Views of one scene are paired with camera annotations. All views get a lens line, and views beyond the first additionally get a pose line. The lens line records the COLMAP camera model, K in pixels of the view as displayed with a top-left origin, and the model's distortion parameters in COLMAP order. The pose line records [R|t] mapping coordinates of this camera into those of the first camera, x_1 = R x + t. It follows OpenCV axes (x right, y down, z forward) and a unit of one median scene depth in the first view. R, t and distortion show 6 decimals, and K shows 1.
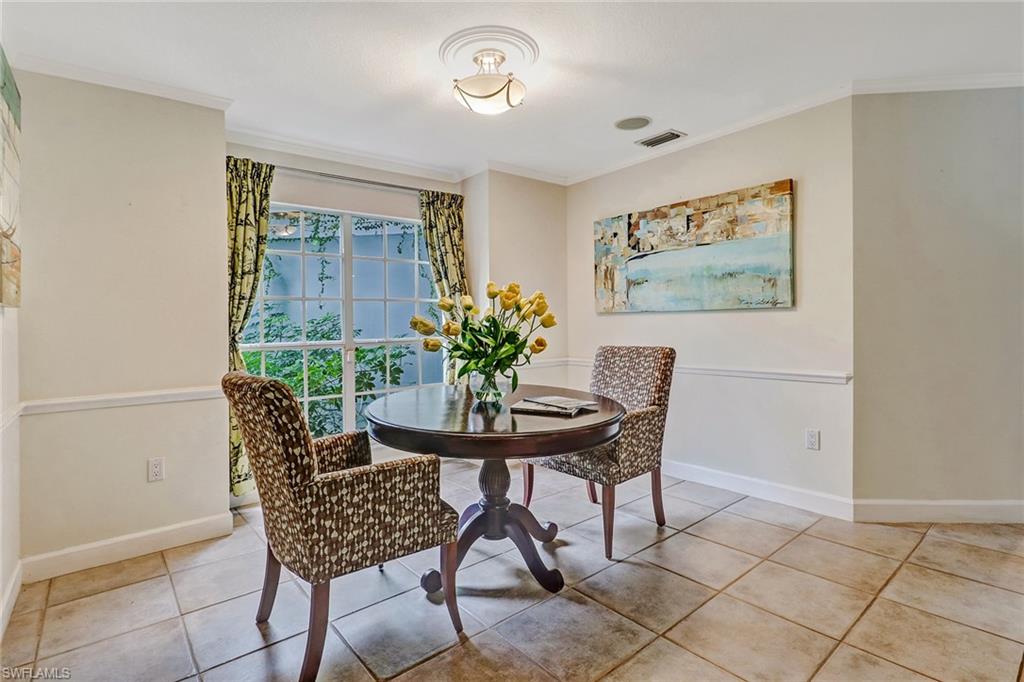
lens RADIAL K [[488.4, 0, 509.5], [0, 488.4, 338.3], [0, 0, 1]] dist [0.000447, -0.012856]
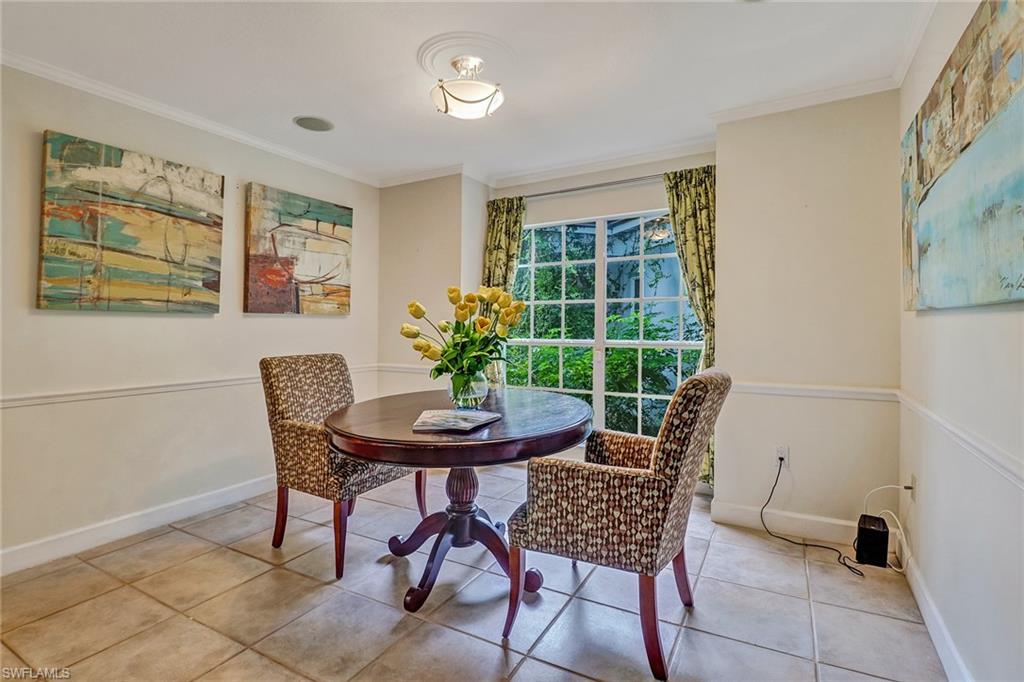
lens RADIAL K [[488.4, 0, 522.5], [0, 488.4, 336.7], [0, 0, 1]] dist [0.000447, -0.012856]
pose [[0.400183, 0.033028, -0.915840, 0.599317], [-0.028787, 0.999310, 0.023460, -0.025847], [0.915983, 0.016976, 0.400857, 0.462697]]
